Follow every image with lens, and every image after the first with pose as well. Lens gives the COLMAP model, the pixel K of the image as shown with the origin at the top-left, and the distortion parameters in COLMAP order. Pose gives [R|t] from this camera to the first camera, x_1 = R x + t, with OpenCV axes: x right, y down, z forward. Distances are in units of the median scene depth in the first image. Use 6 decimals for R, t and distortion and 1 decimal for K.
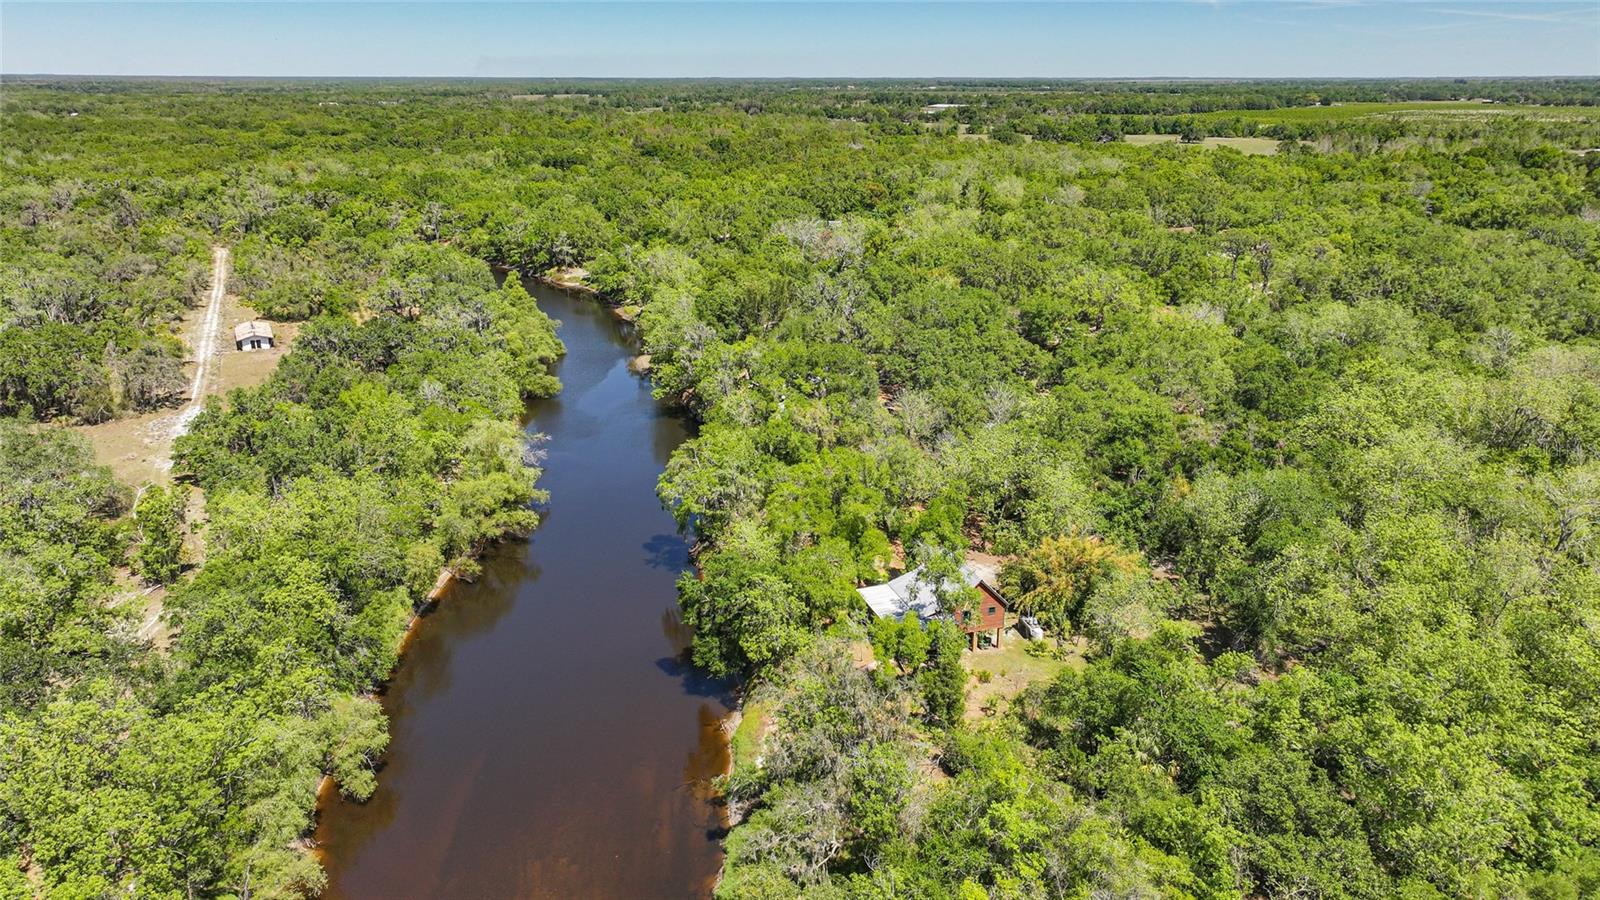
lens RADIAL K [[1131.7, 0, 810.9], [0, 1131.7, 436.9], [0, 0, 1]] dist [0.000349, 0.013983]
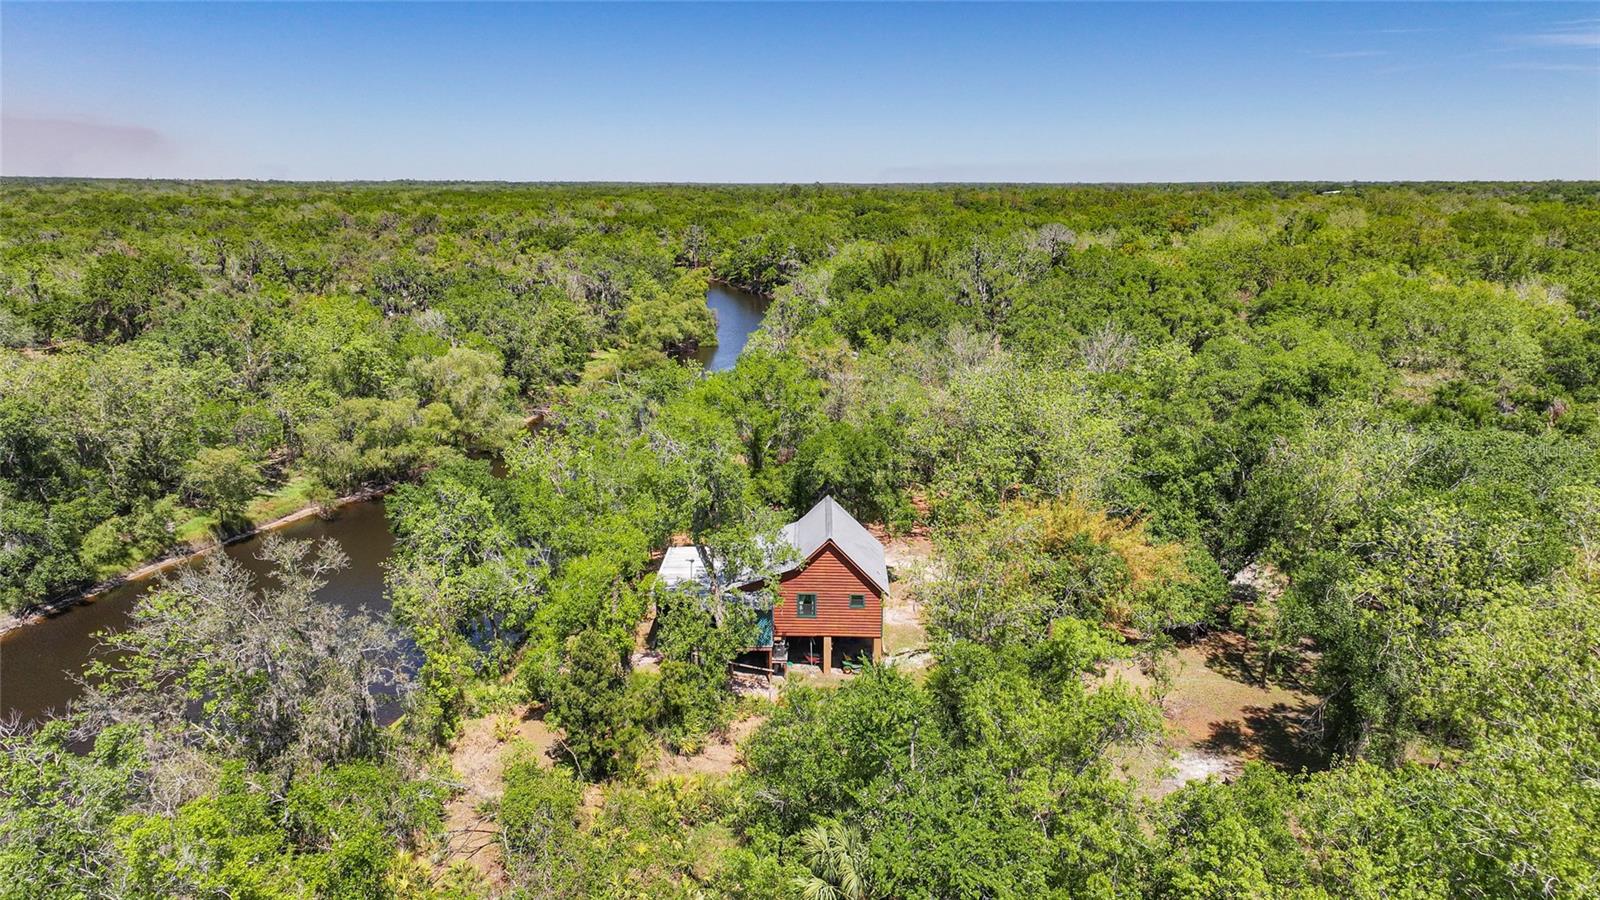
lens RADIAL K [[1131.7, 0, 809.0], [0, 1131.7, 442.2], [0, 0, 1]] dist [0.000349, 0.013983]
pose [[0.942943, 0.076020, -0.324159, 0.291645], [-0.103221, 0.992363, -0.067538, 0.108836], [0.316549, 0.097144, 0.943589, 0.434452]]
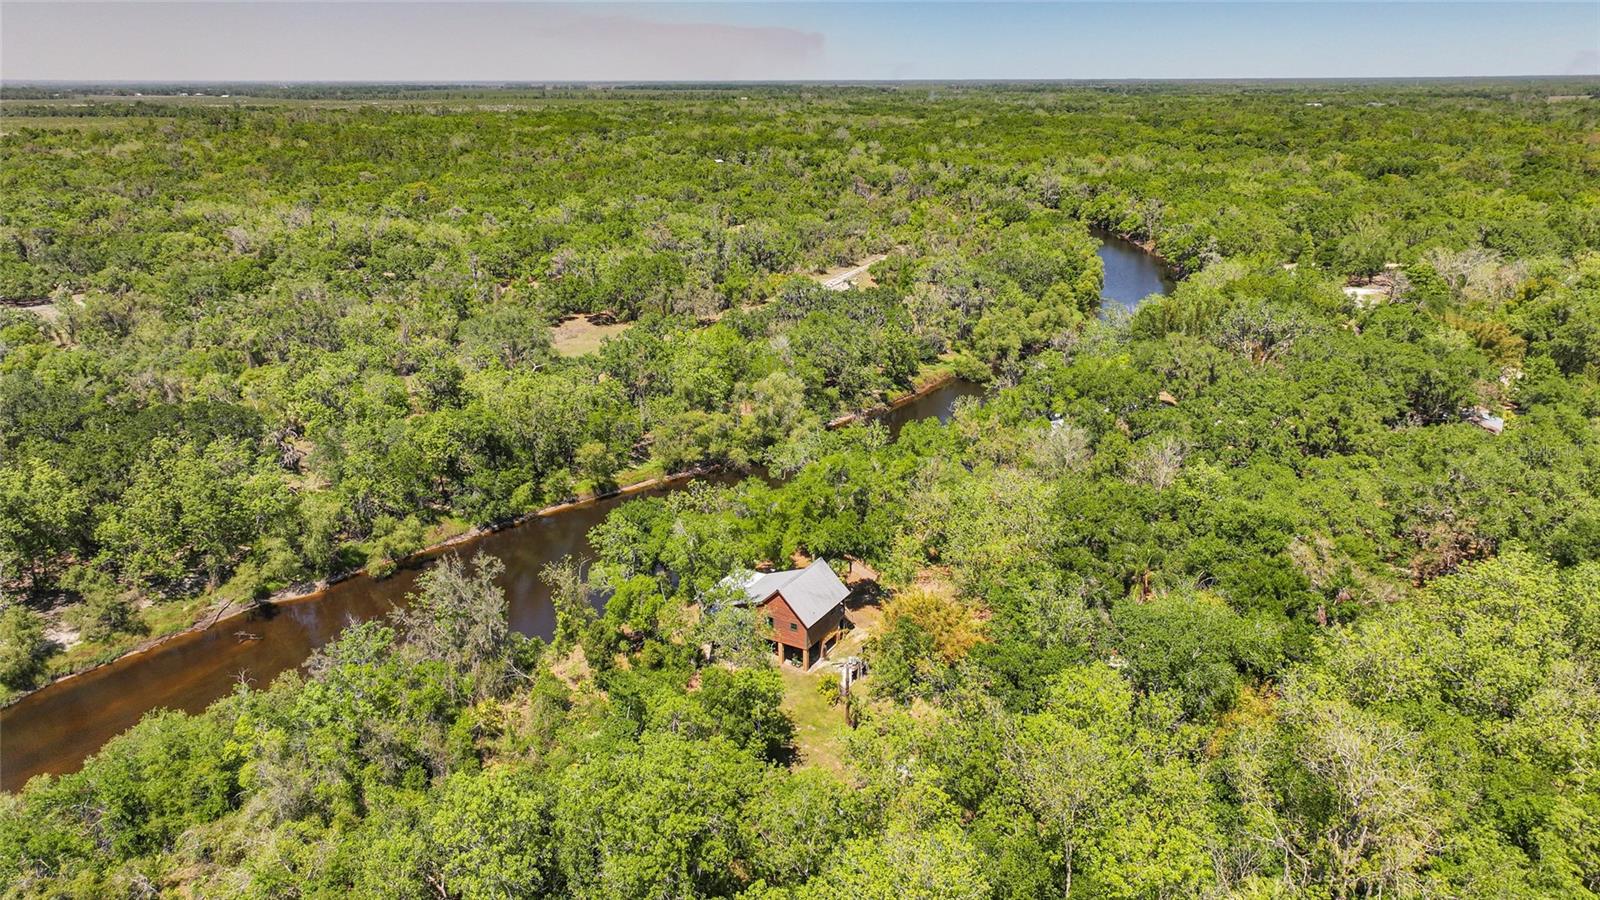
lens RADIAL K [[1131.7, 0, 800.3], [0, 1131.7, 437.3], [0, 0, 1]] dist [0.000349, 0.013983]
pose [[0.660017, 0.223141, -0.717347, 0.765865], [-0.223437, 0.969965, 0.096142, -0.090229], [0.717254, 0.096826, 0.690051, 0.305400]]
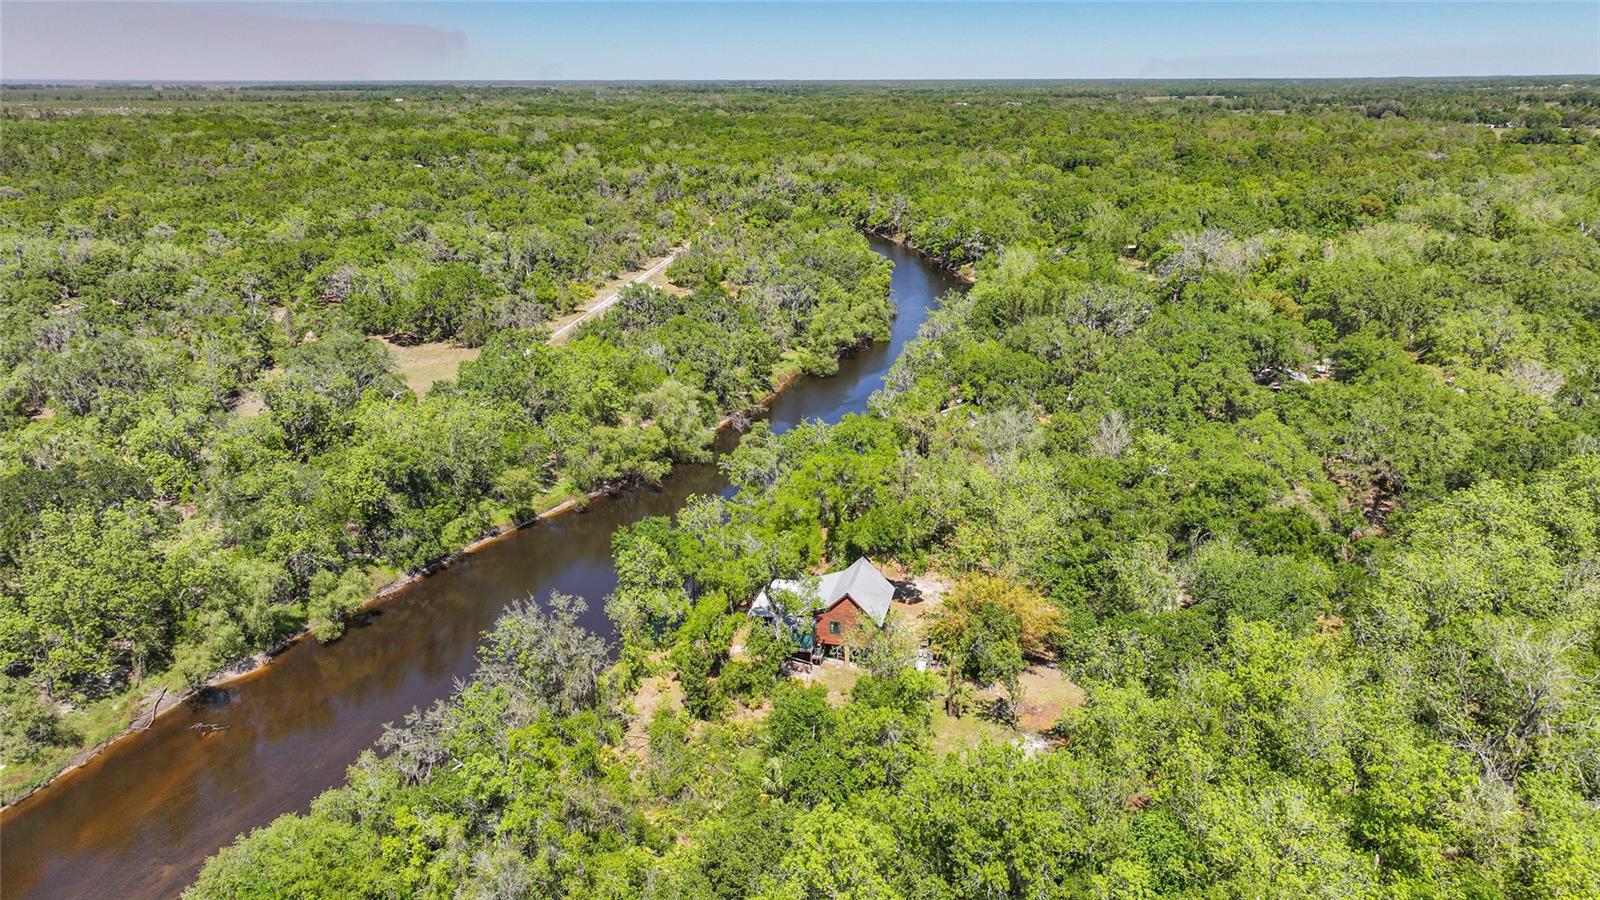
lens RADIAL K [[1131.7, 0, 805.7], [0, 1131.7, 445.4], [0, 0, 1]] dist [0.000349, 0.013983]
pose [[0.851361, 0.158451, -0.500078, 0.538633], [-0.155496, 0.986674, 0.047905, -0.035813], [0.501005, 0.036976, 0.864654, 0.129717]]
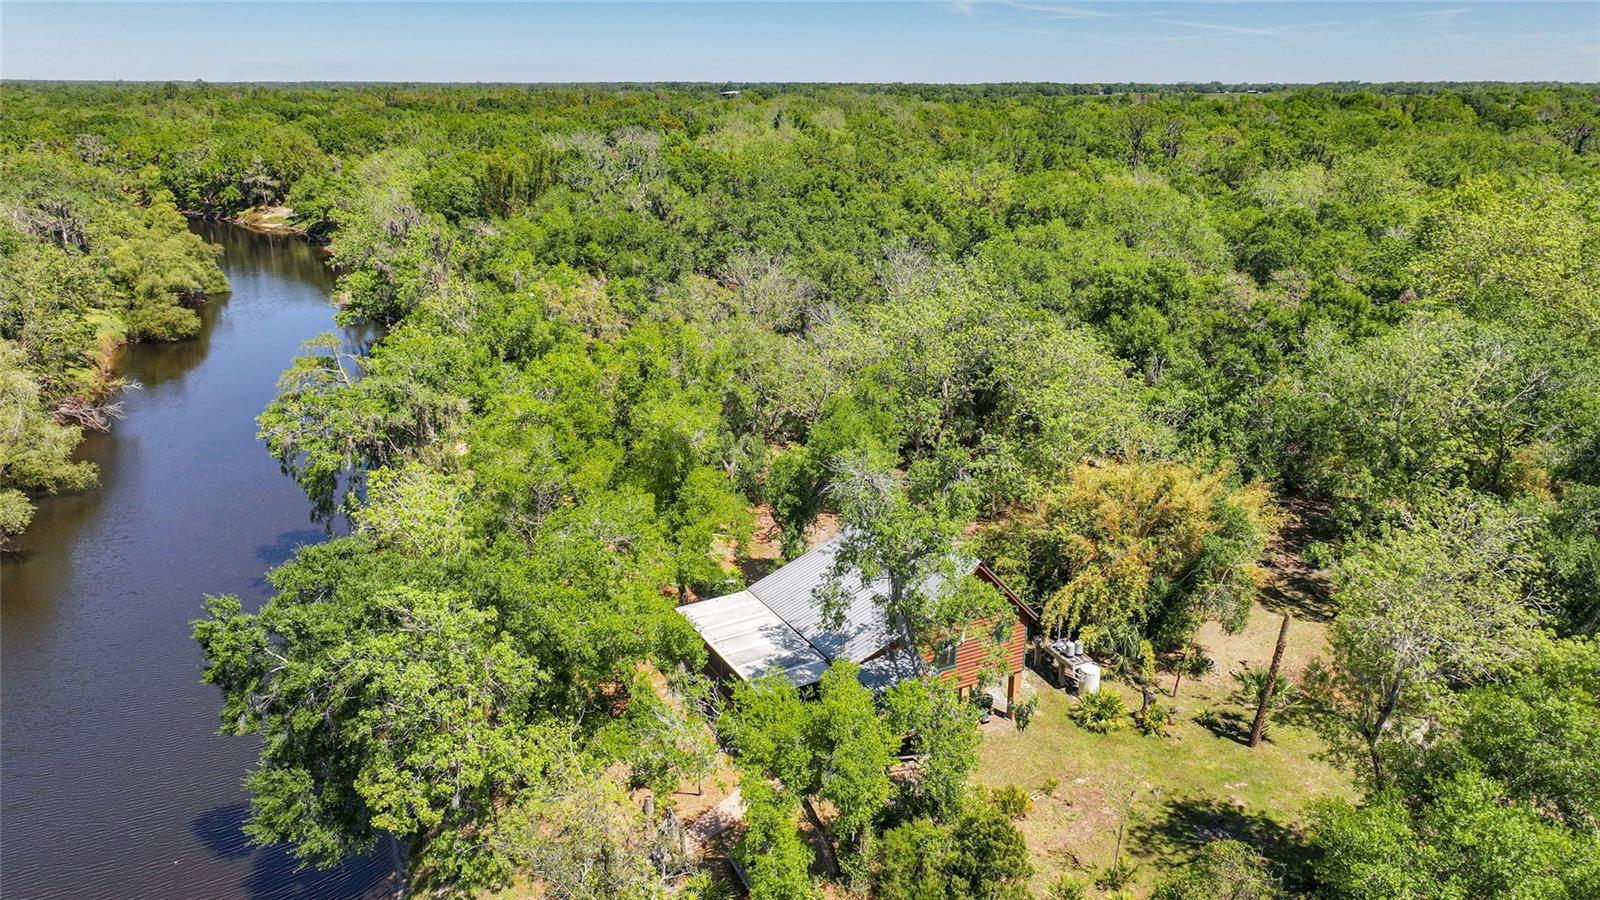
lens RADIAL K [[1131.7, 0, 810.4], [0, 1131.7, 435.7], [0, 0, 1]] dist [0.000349, 0.013983]
pose [[0.984523, -0.050736, 0.167752, 0.021006], [0.052007, 0.998642, -0.003190, 0.072120], [-0.167362, 0.011865, 0.985824, 0.555919]]
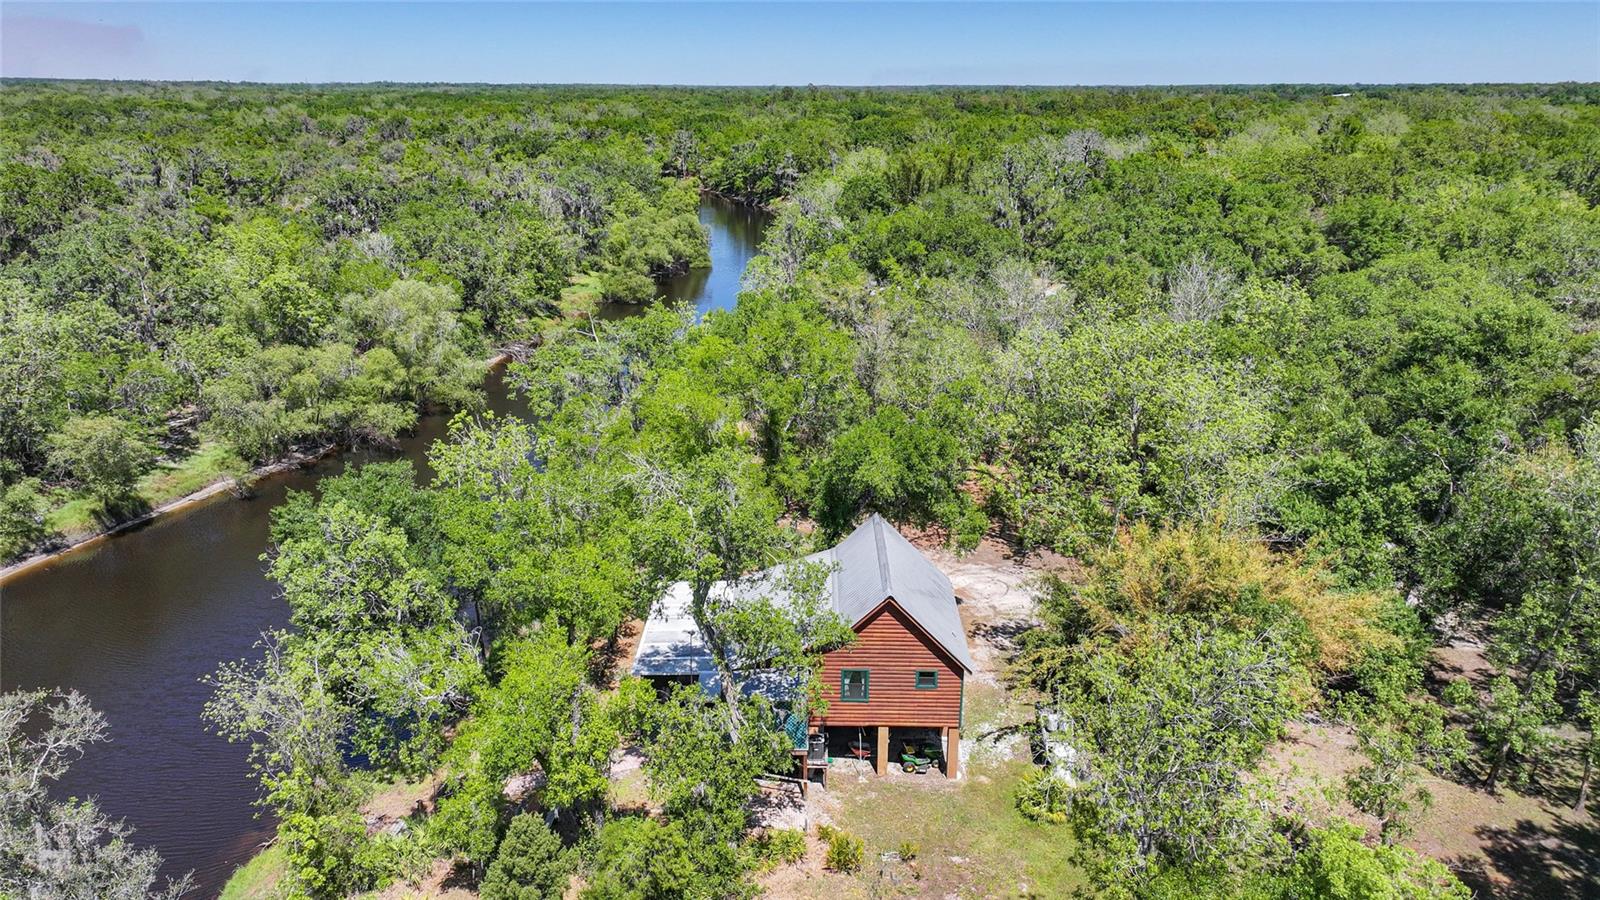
lens RADIAL K [[1131.7, 0, 808.8], [0, 1131.7, 441.1], [0, 0, 1]] dist [0.000349, 0.013983]
pose [[0.945826, 0.099315, -0.309110, 0.219416], [-0.101077, 0.994825, 0.010350, 0.067301], [0.308538, 0.021455, 0.950970, 0.576556]]
